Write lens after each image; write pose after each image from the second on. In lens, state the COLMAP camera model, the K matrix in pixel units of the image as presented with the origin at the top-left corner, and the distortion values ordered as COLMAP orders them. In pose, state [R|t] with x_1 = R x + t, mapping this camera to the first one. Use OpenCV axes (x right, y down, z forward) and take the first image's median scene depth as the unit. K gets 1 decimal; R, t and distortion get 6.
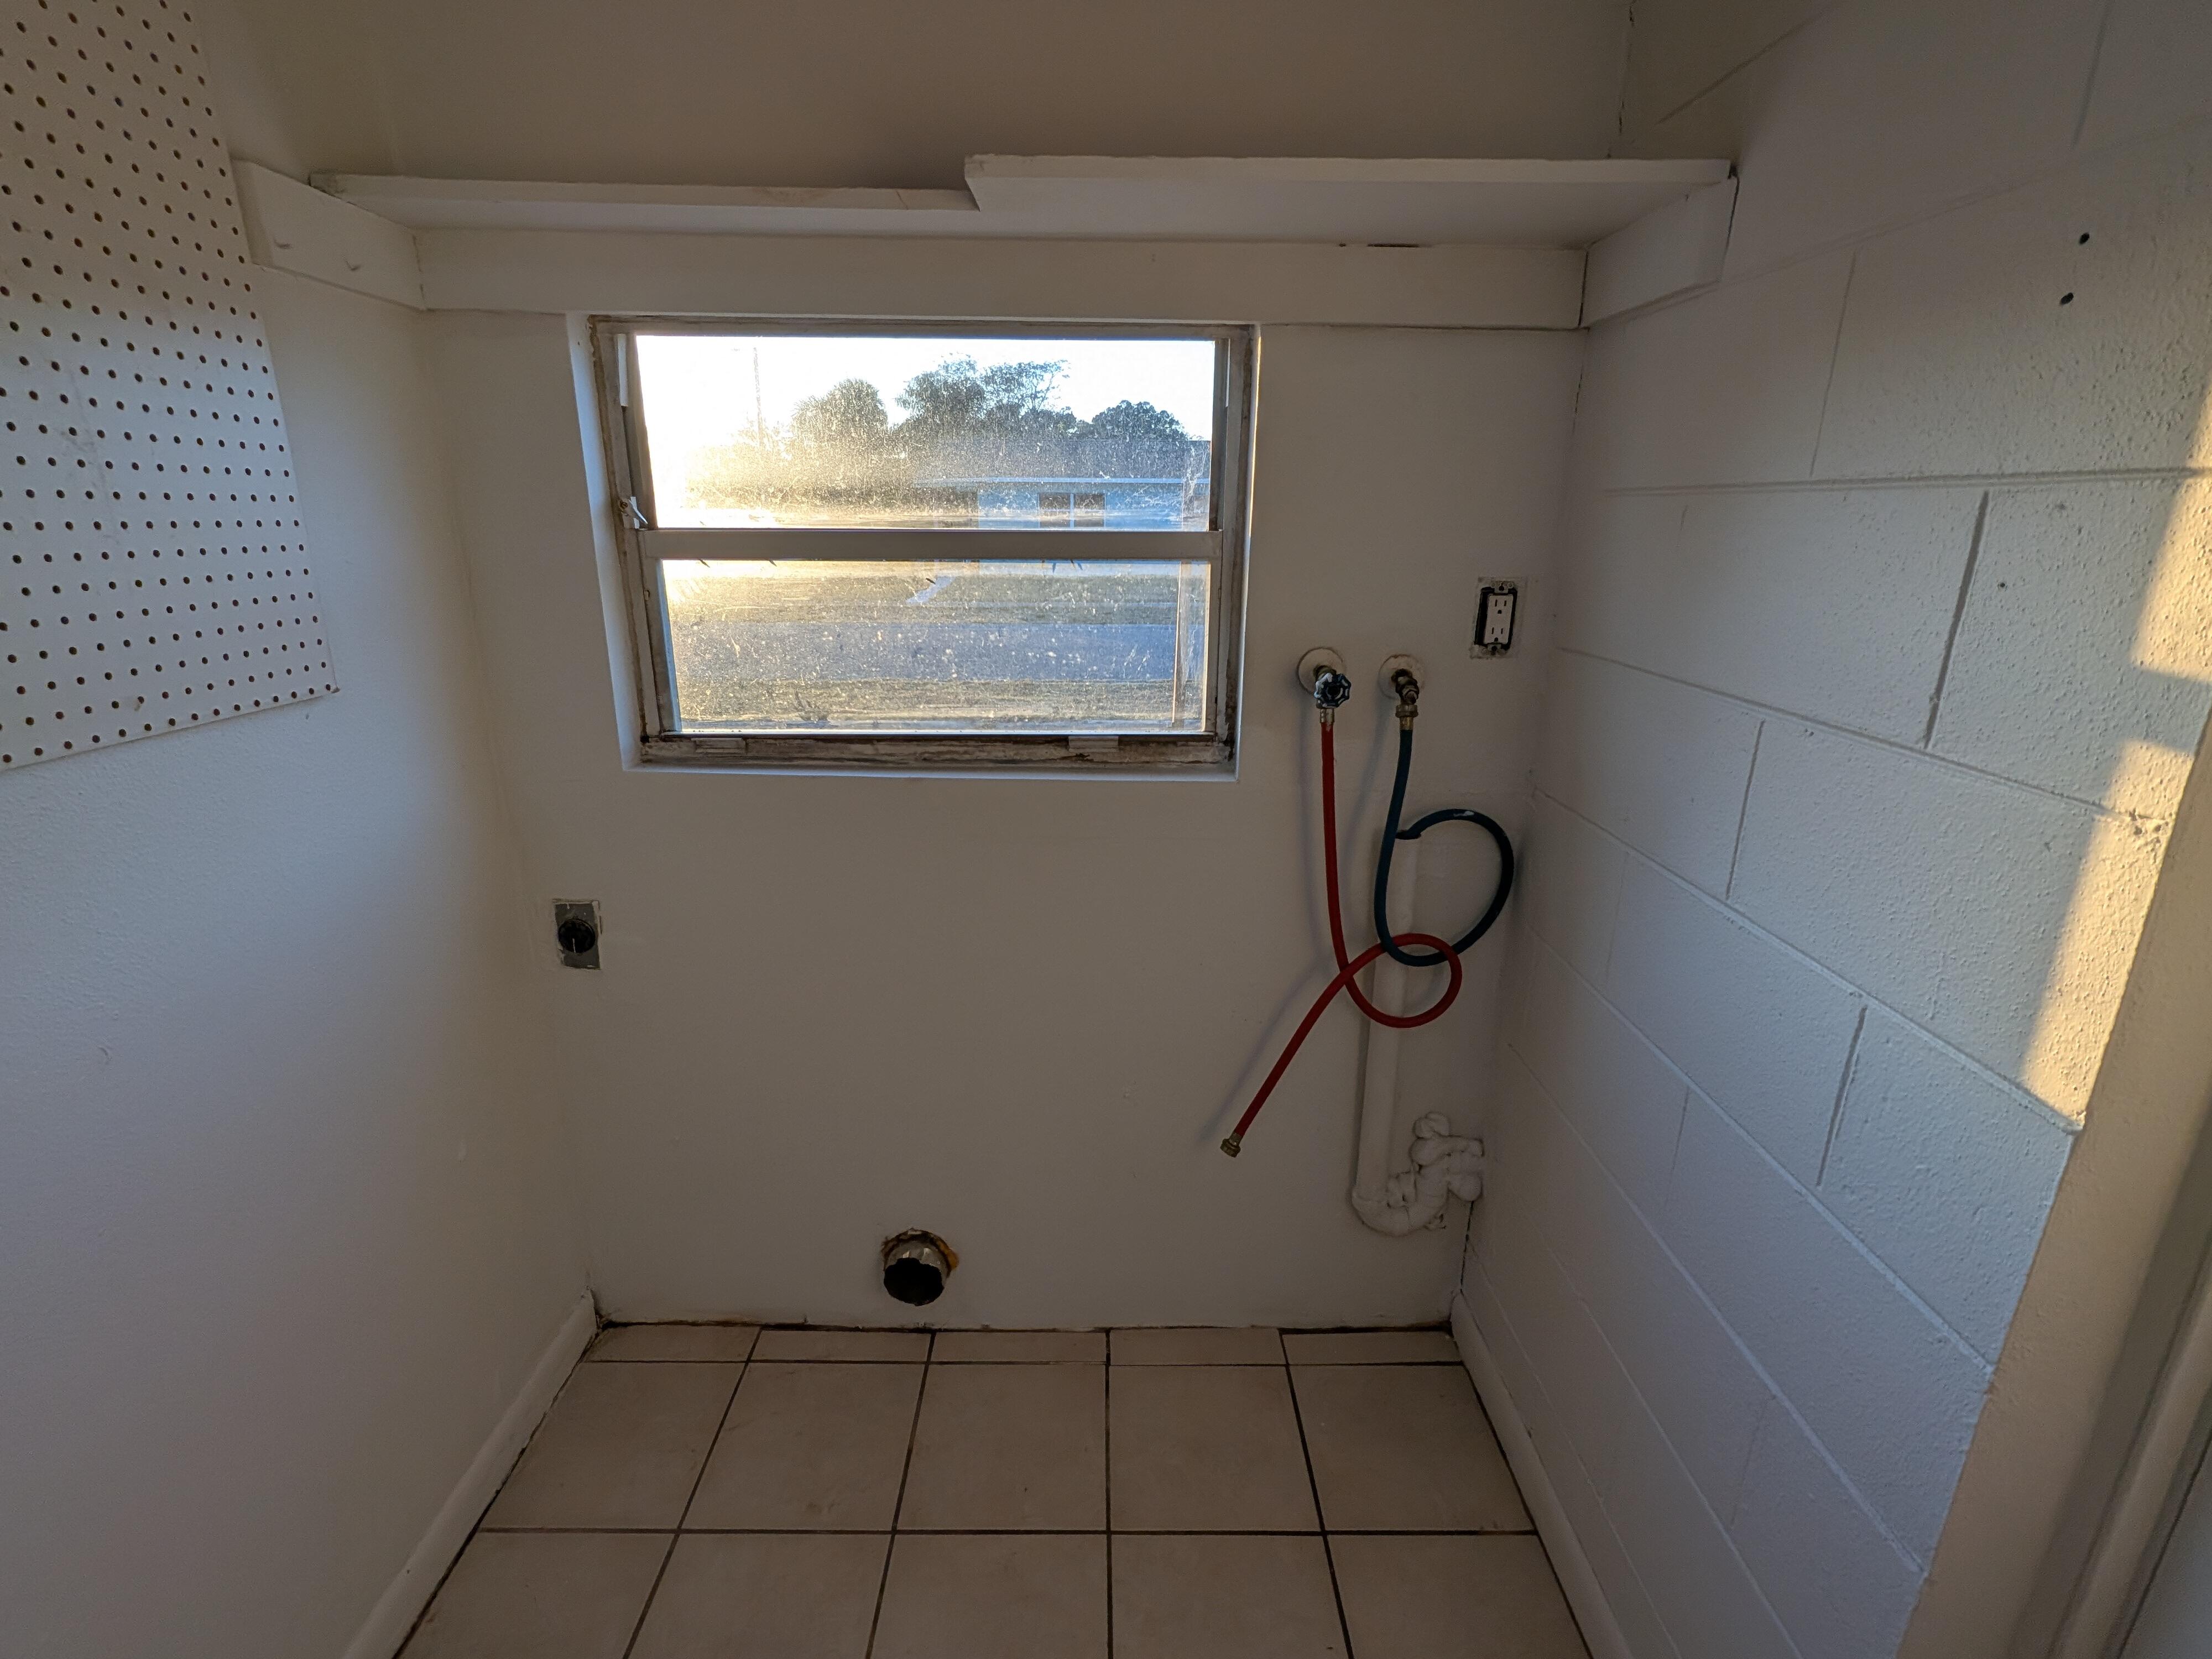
lens RADIAL K [[1038.2, 0, 1106.0], [0, 1038.2, 829.5], [0, 0, 1]] dist [0.005292, -0.000036]
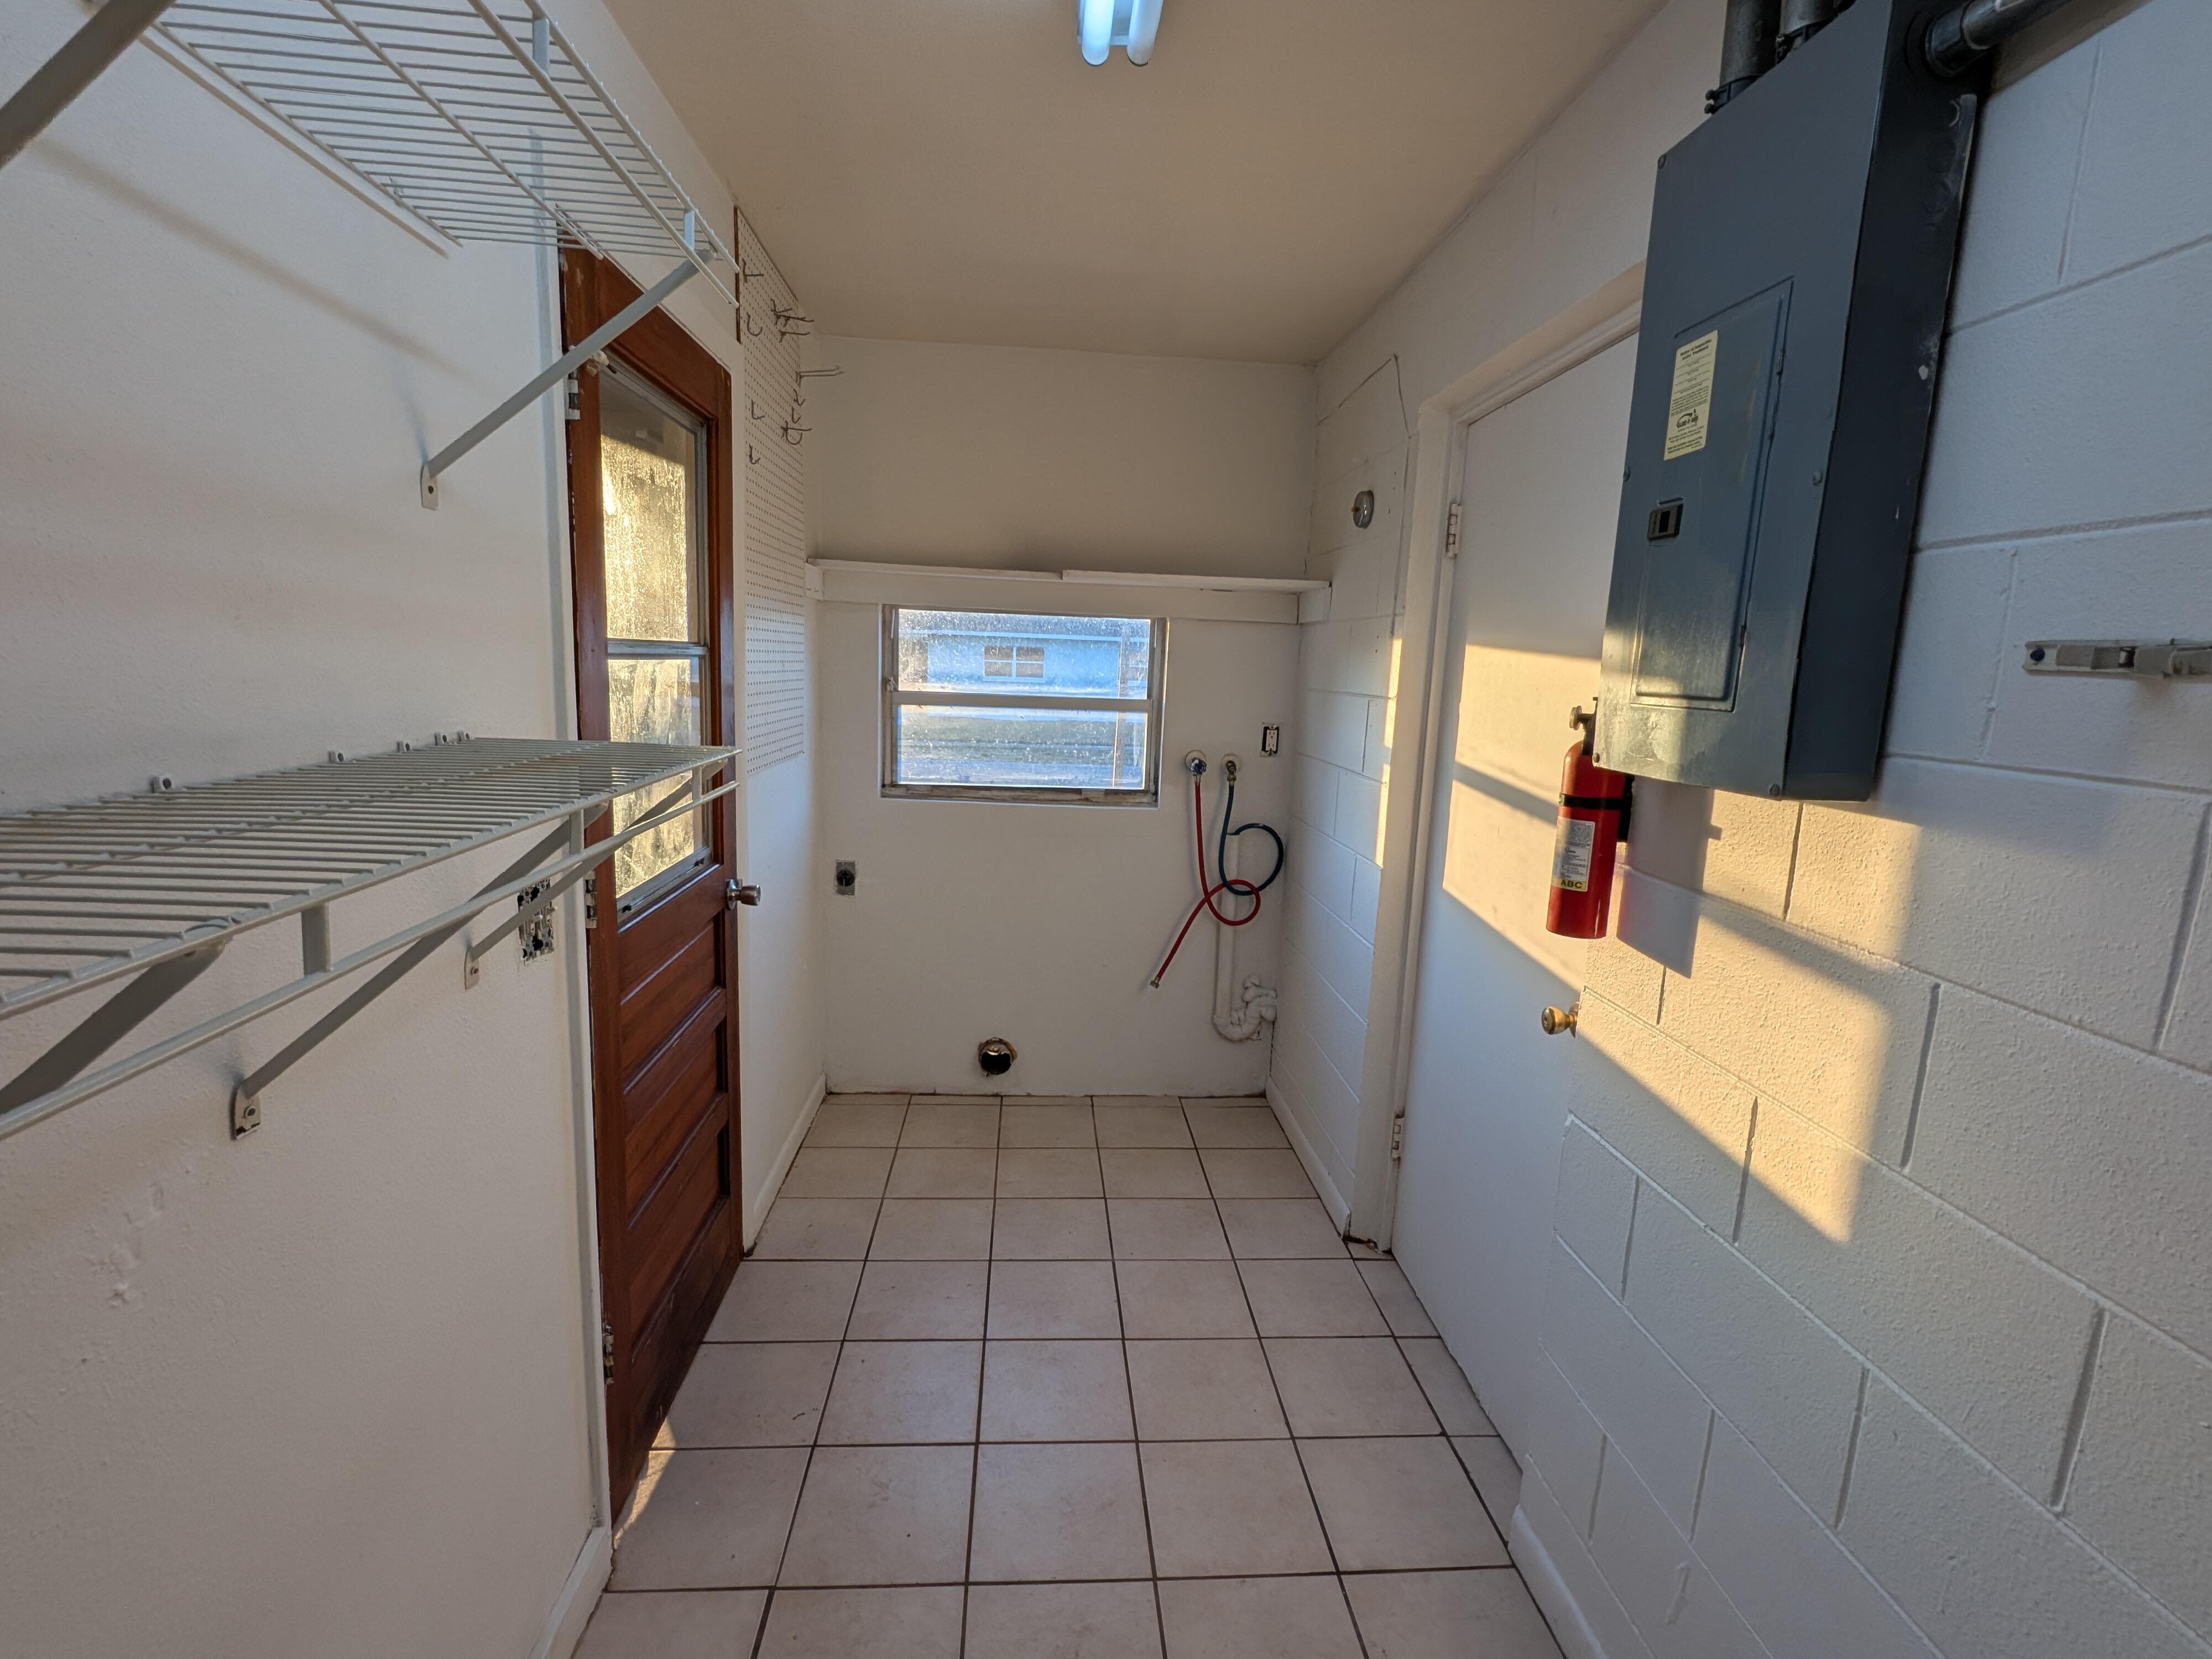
lens RADIAL K [[1038.2, 0, 1106.0], [0, 1038.2, 829.5], [0, 0, 1]] dist [0.005292, -0.000036]
pose [[0.997570, 0.021588, 0.066239, -0.127189], [-0.012115, 0.990047, -0.140215, 0.298141], [-0.068607, 0.139072, 0.987903, -1.138242]]
